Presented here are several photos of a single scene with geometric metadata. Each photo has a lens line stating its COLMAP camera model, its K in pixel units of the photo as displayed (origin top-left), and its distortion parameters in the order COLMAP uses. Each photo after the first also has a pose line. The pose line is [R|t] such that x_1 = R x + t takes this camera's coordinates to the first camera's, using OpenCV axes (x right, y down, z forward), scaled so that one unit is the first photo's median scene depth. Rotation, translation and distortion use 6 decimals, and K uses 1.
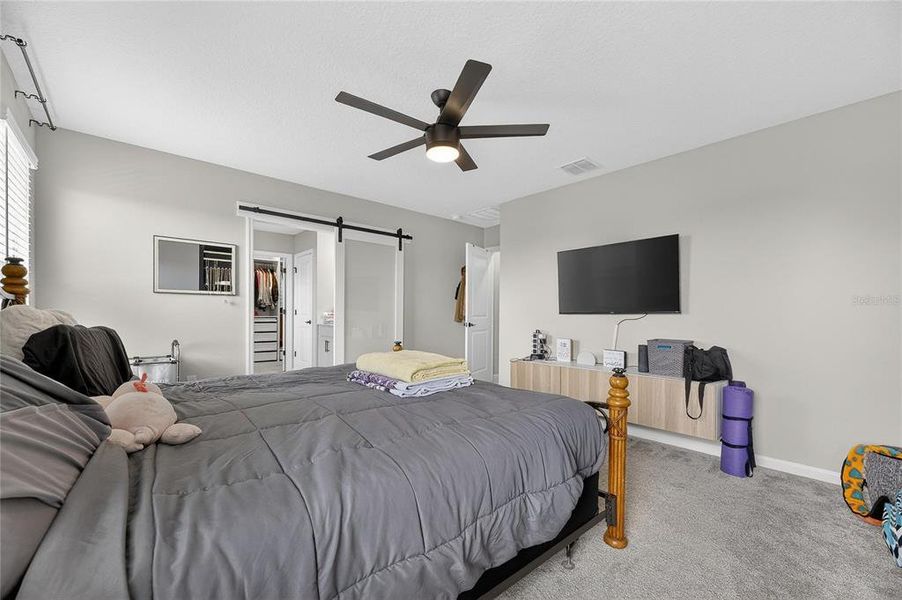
lens RADIAL K [[362.1, 0, 448.9], [0, 362.1, 306.7], [0, 0, 1]] dist [-0.001040, -0.000019]
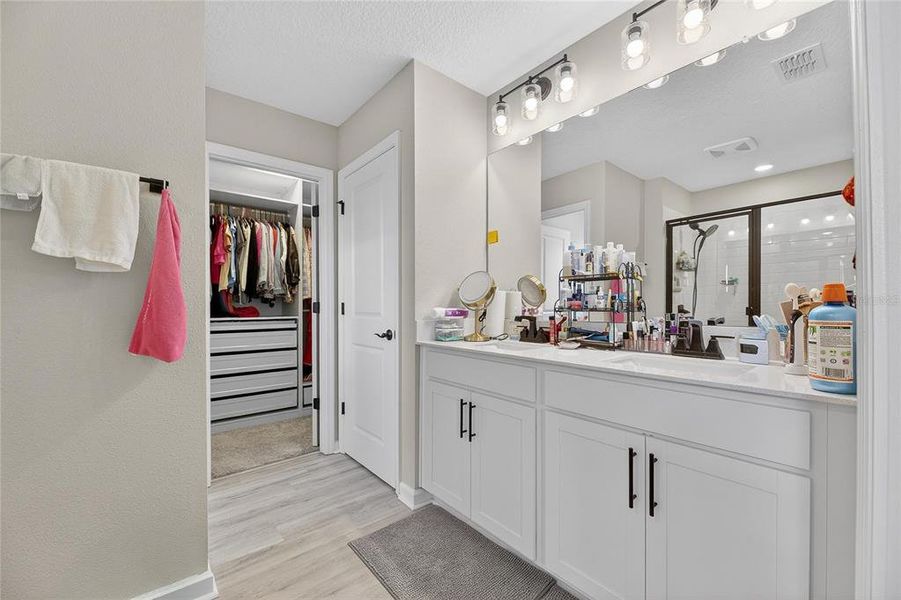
lens RADIAL K [[361.7, 0, 453.1], [0, 361.7, 303.4], [0, 0, 1]] dist [-0.001040, -0.000019]
pose [[0.999718, -0.005972, -0.022982, -0.254702], [0.006055, 0.999975, 0.003549, 0.008041], [0.022961, -0.003687, 0.999730, 0.520585]]
